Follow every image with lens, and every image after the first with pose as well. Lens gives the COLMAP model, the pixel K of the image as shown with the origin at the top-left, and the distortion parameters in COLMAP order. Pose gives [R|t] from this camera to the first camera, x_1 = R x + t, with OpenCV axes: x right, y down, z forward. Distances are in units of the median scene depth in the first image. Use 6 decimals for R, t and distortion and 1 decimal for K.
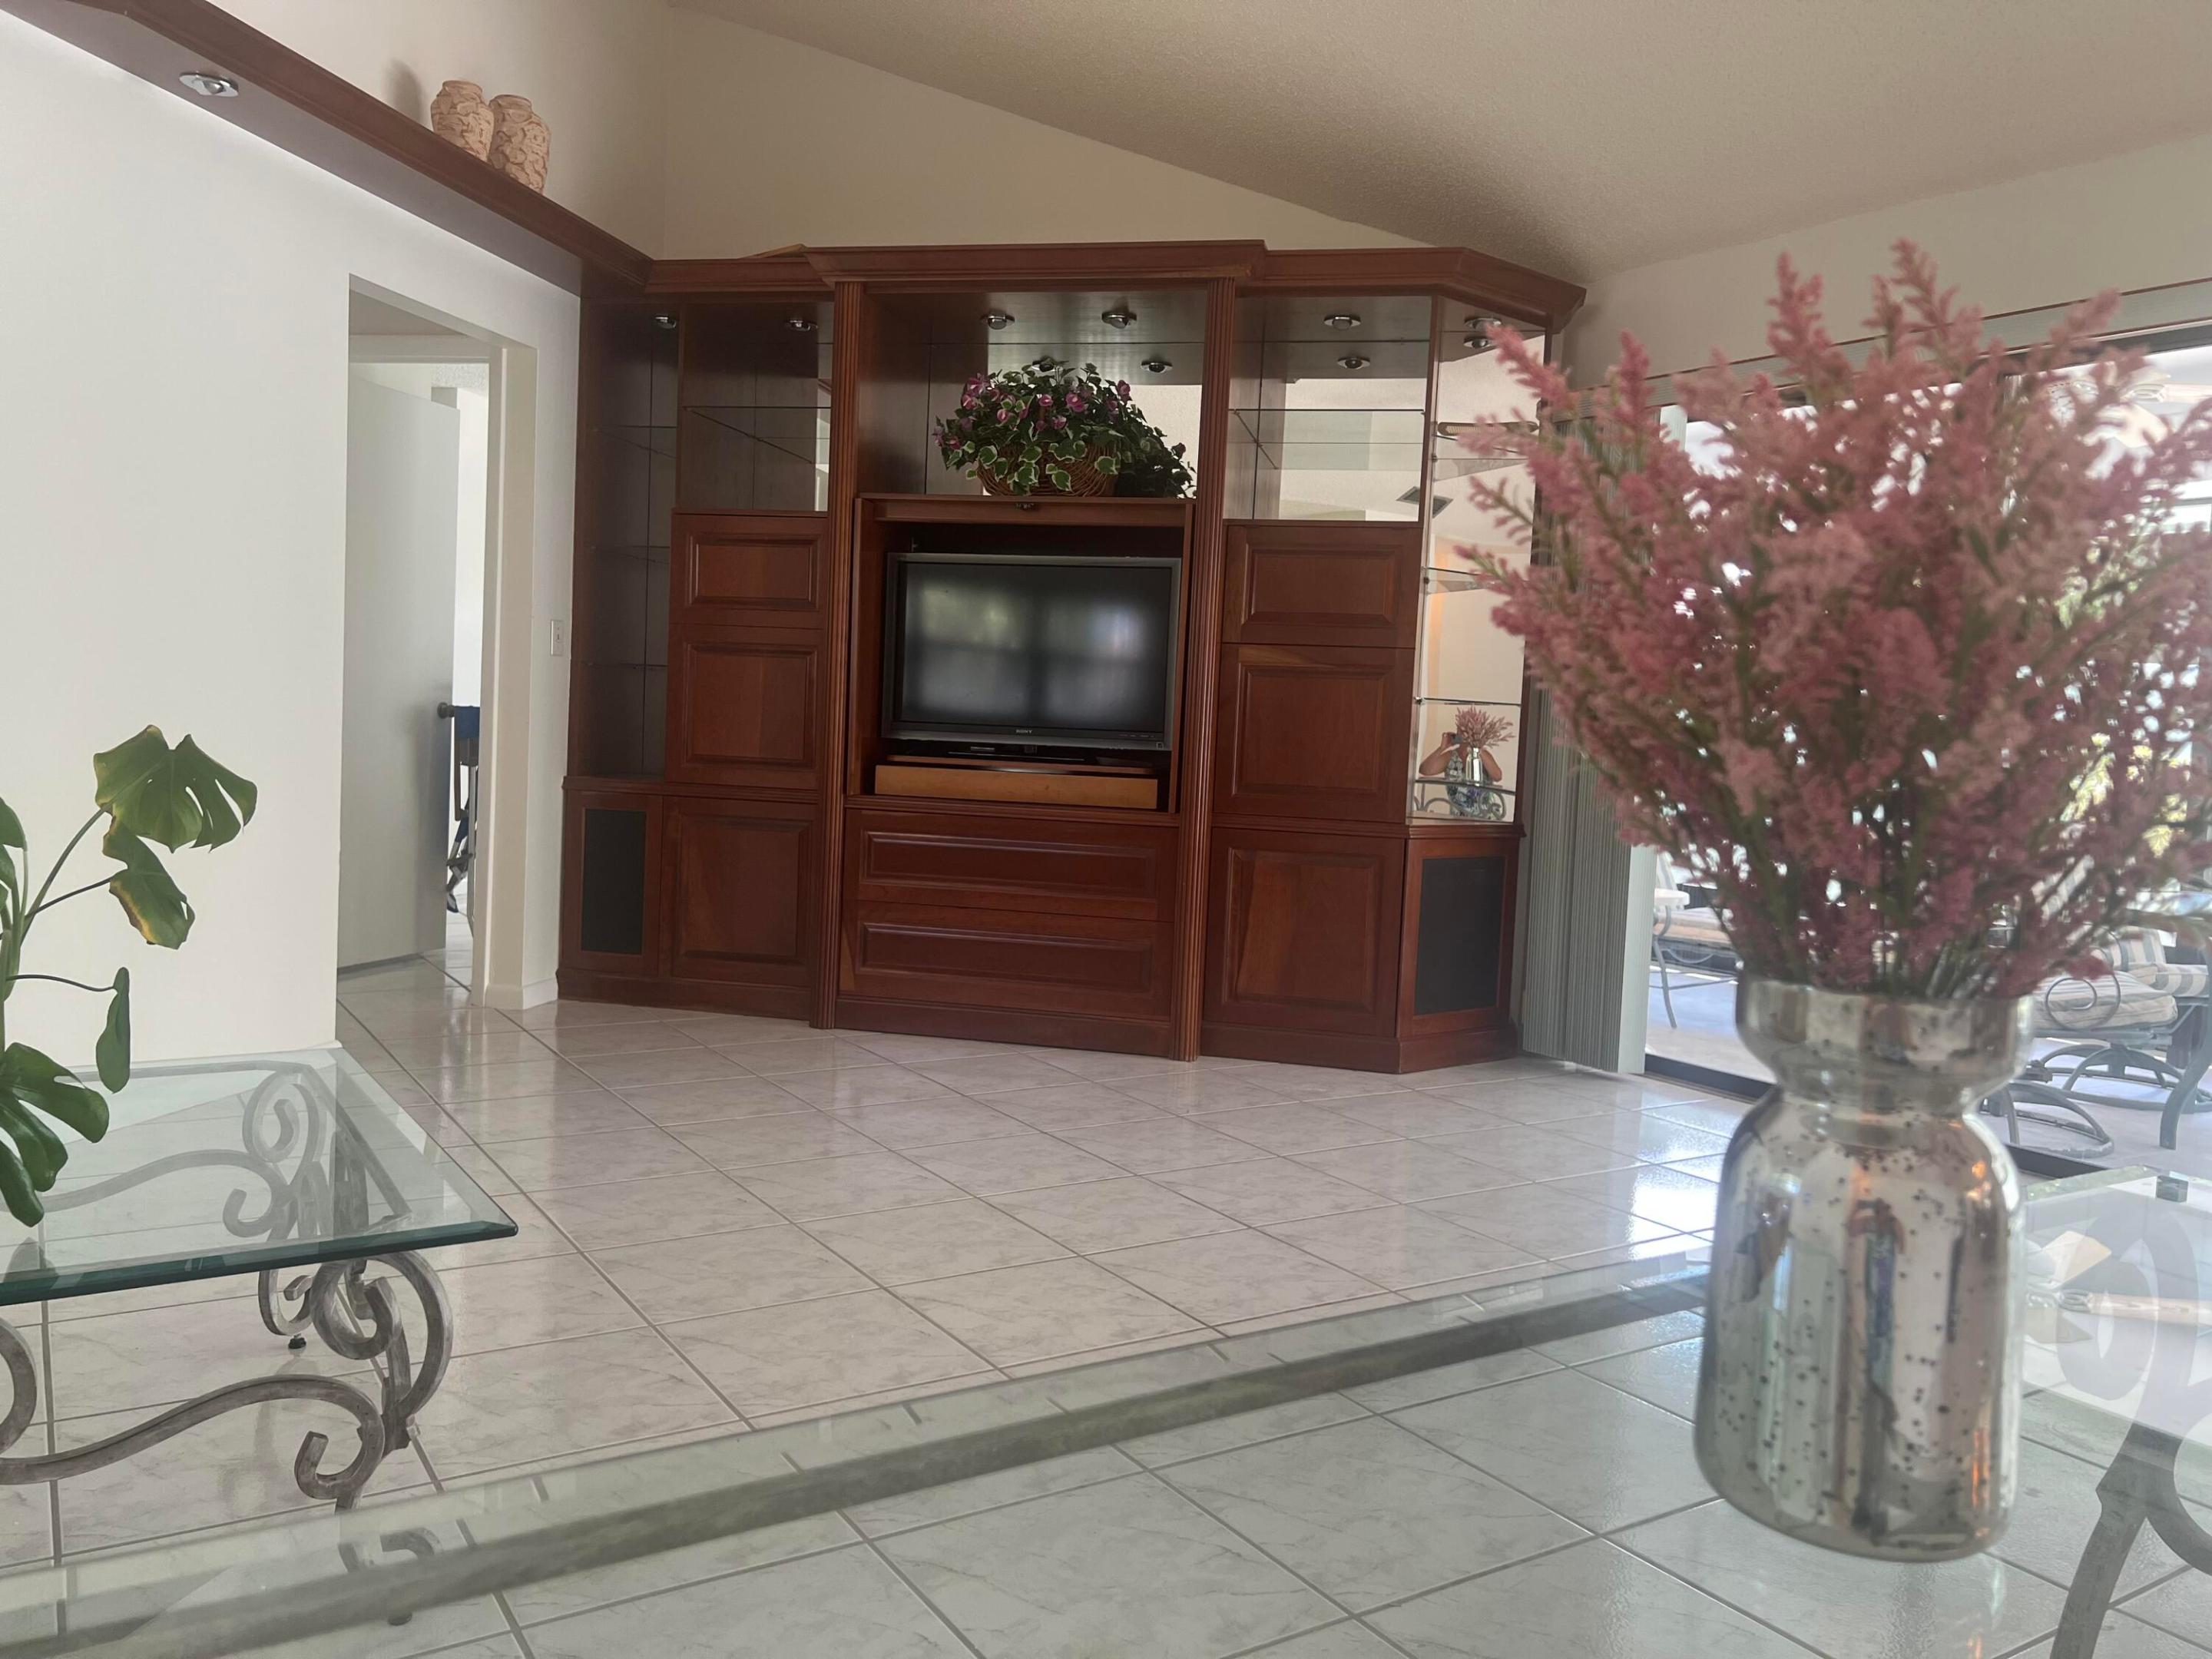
lens RADIAL K [[1662.9, 0, 1092.3], [0, 1662.9, 814.2], [0, 0, 1]] dist [0.060758, -0.067370]
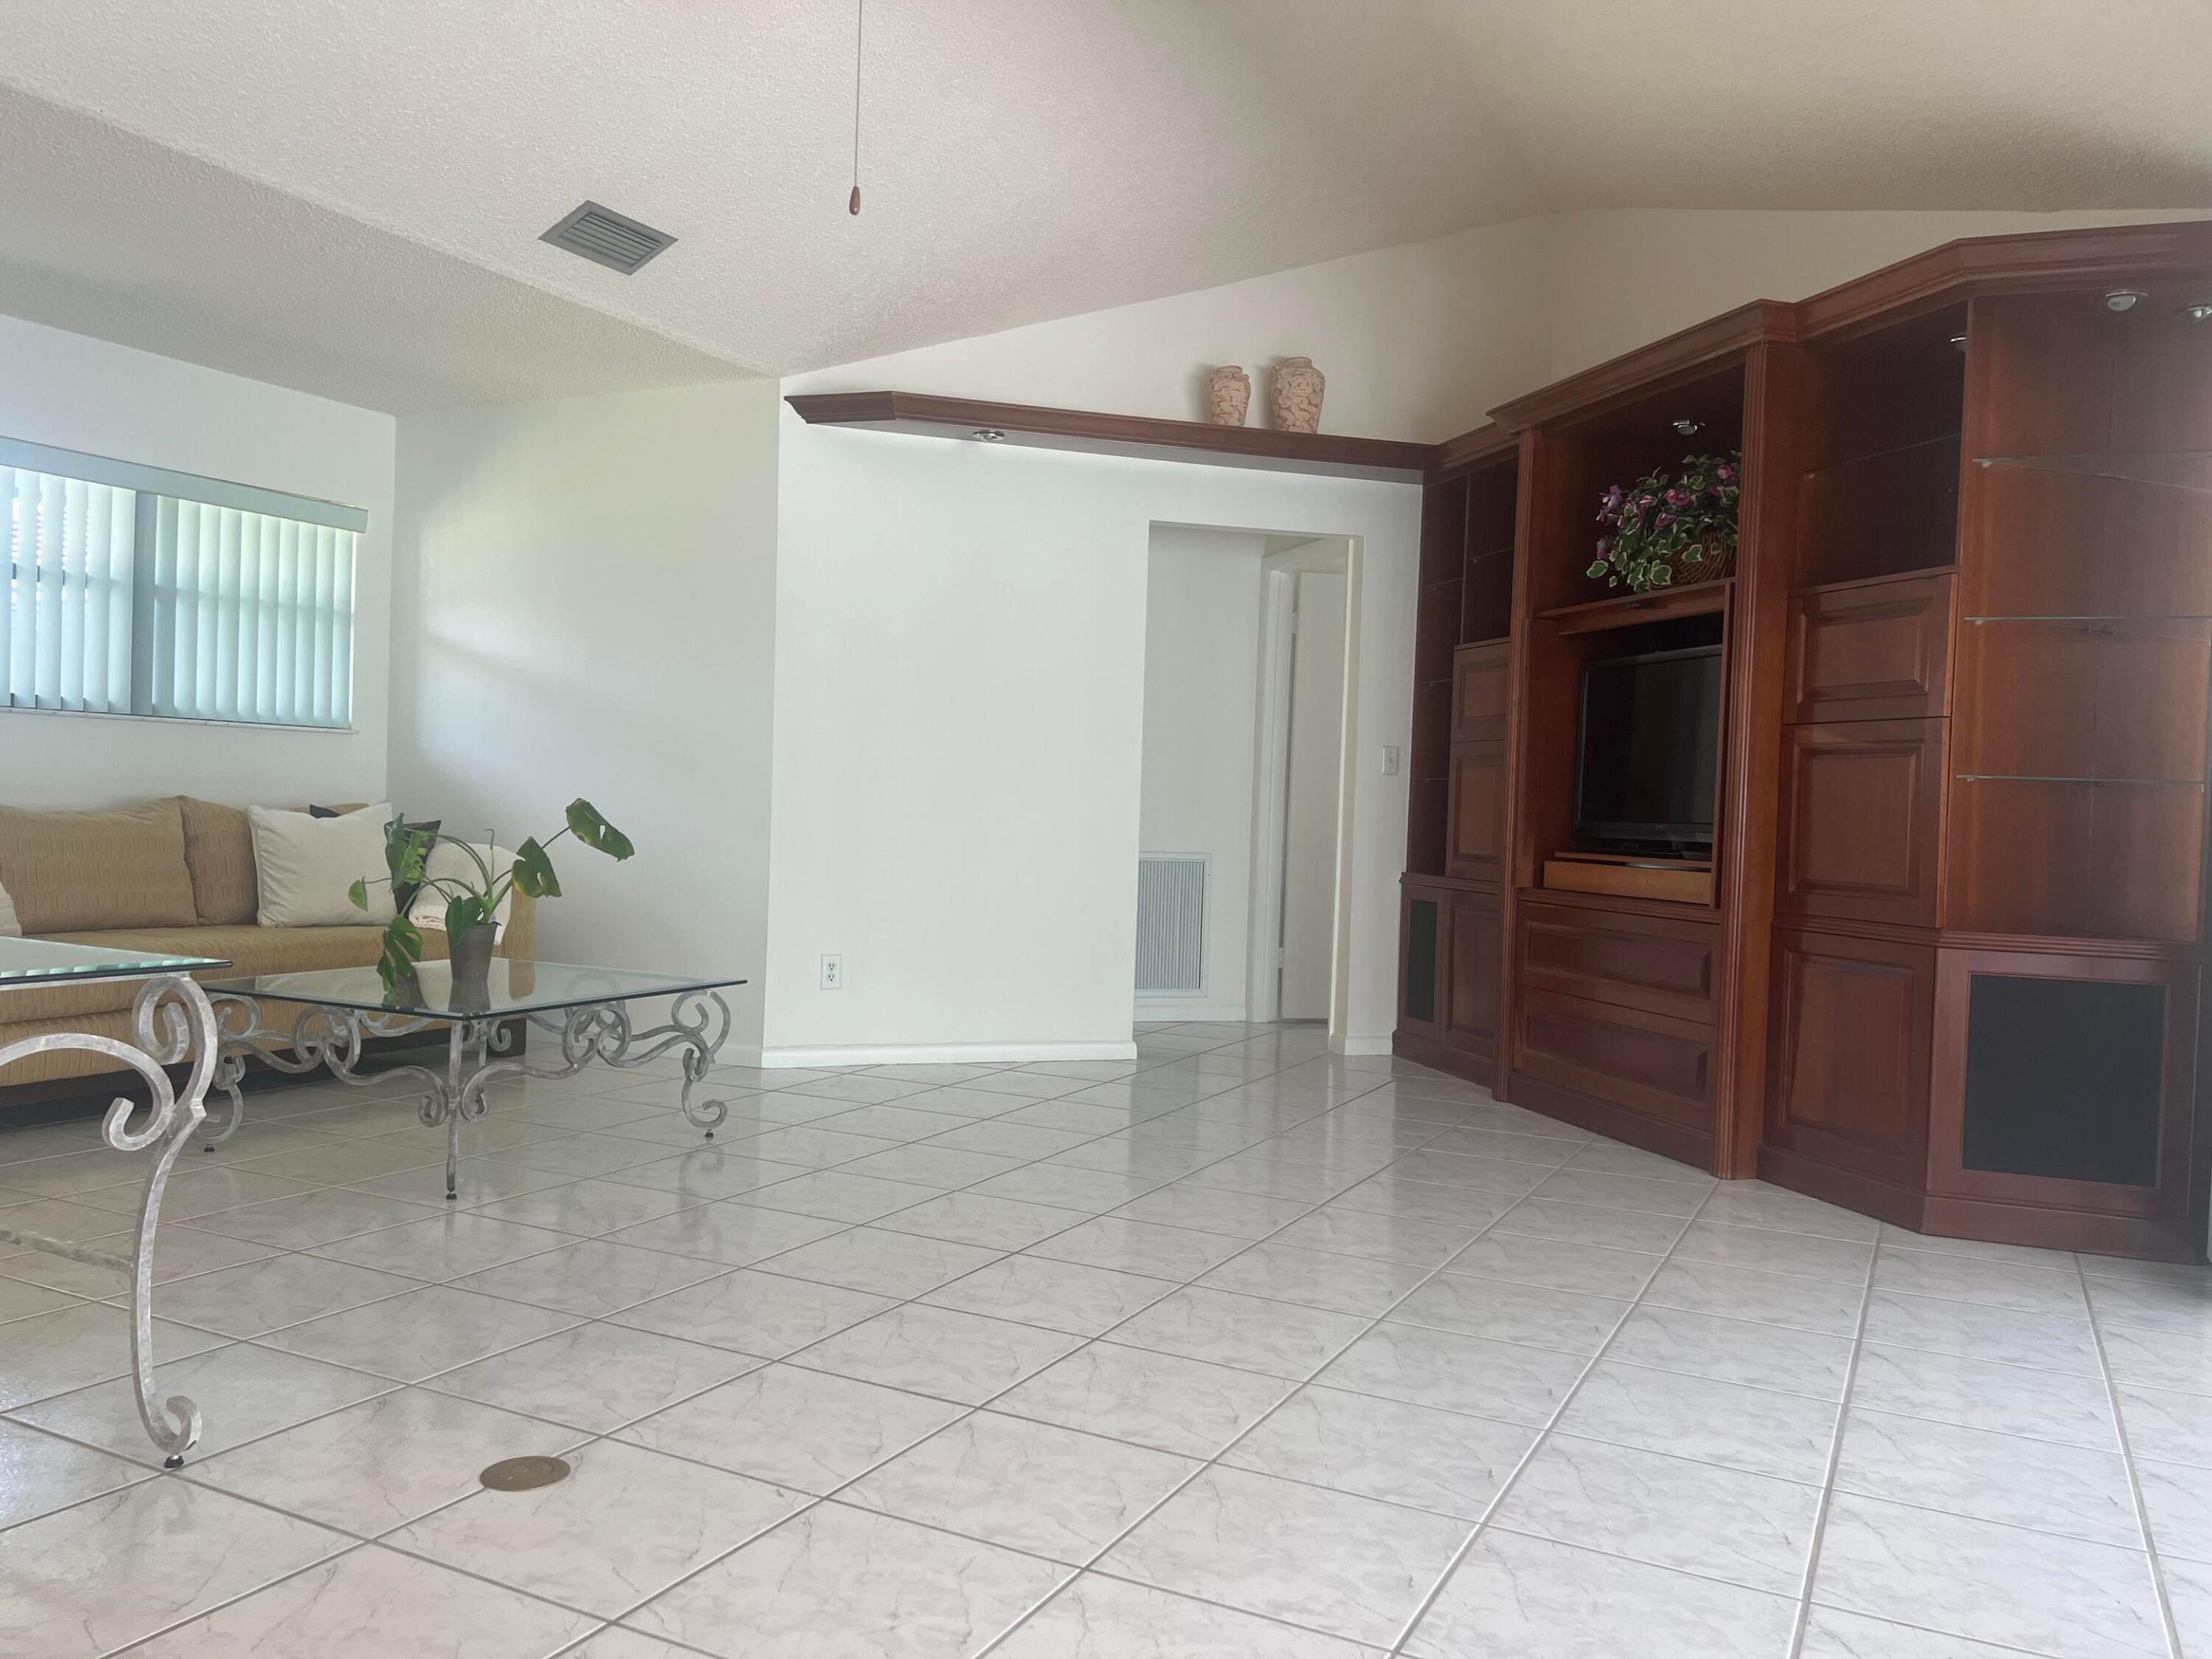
lens RADIAL K [[1662.9, 0, 1101.0], [0, 1662.9, 826.8], [0, 0, 1]] dist [0.060758, -0.067370]
pose [[0.497367, -0.015107, -0.867409, 0.699954], [-0.062709, 0.996607, -0.053314, 0.025613], [0.865271, 0.080911, 0.494732, 0.226657]]
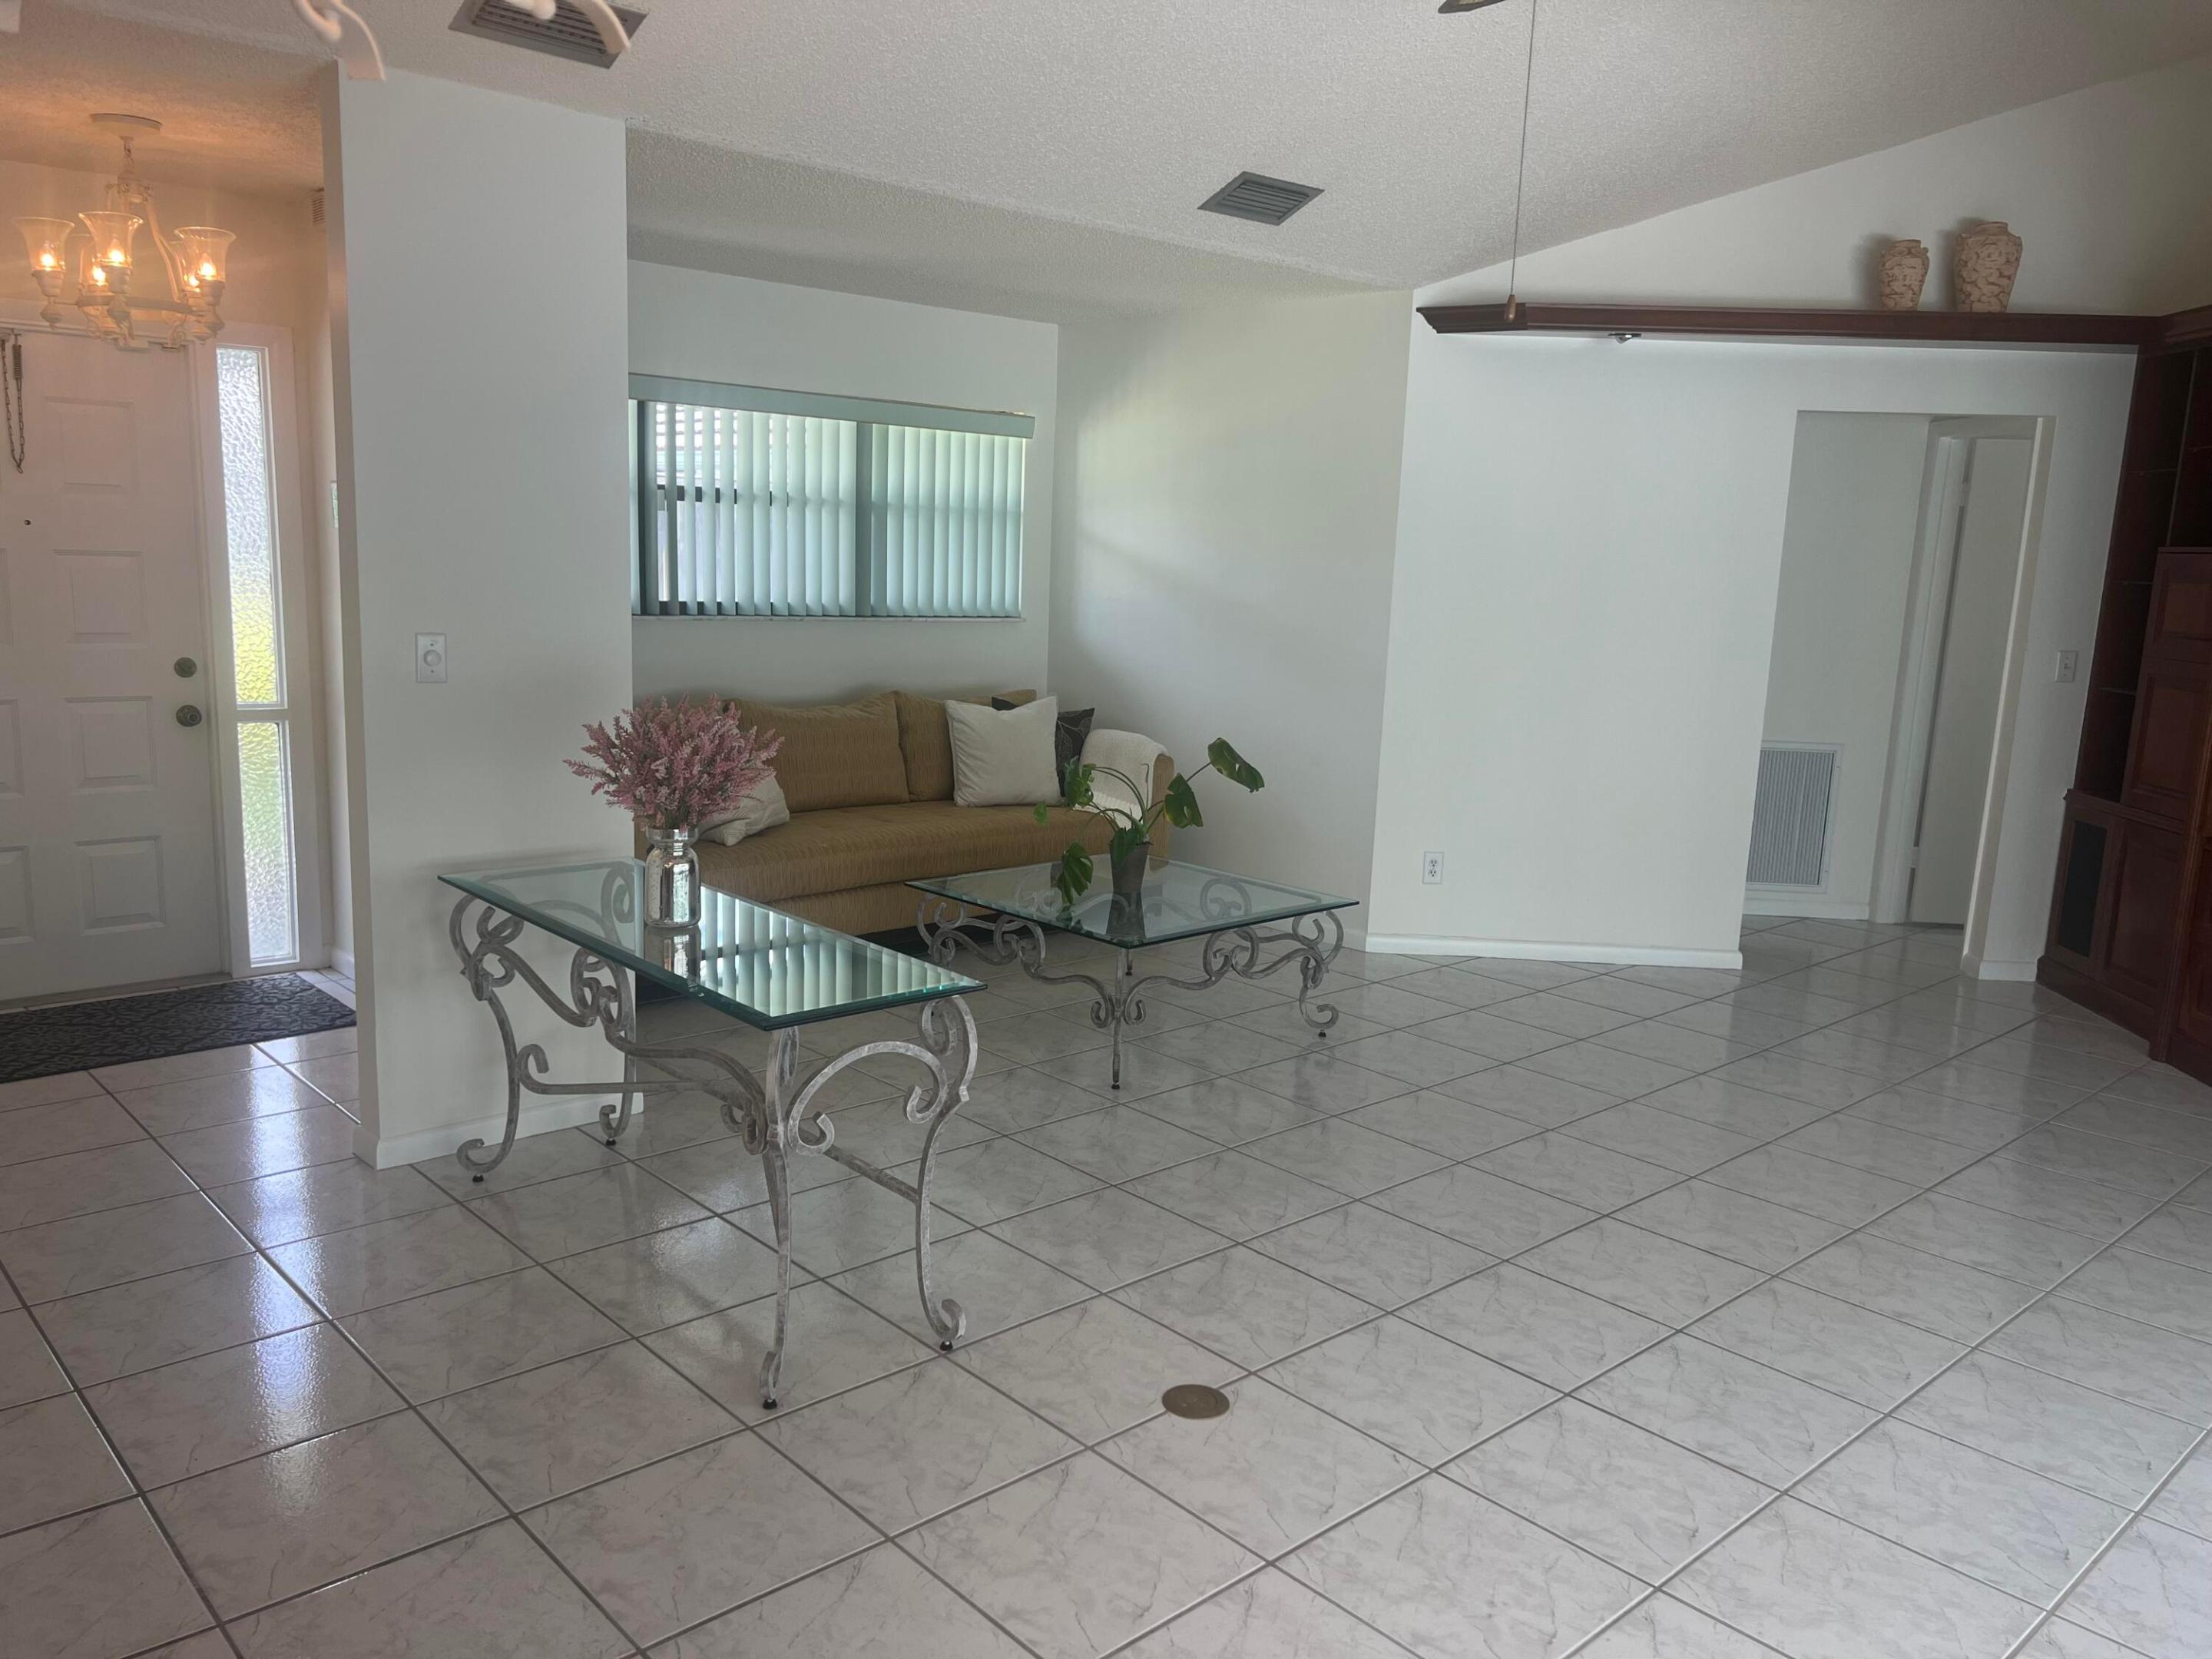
lens RADIAL K [[1662.9, 0, 1107.3], [0, 1662.9, 841.4], [0, 0, 1]] dist [0.060758, -0.067370]
pose [[0.171029, 0.138547, -0.975476, 0.756159], [-0.089237, 0.988173, 0.124704, -0.078880], [0.981216, 0.065721, 0.181370, 0.182235]]
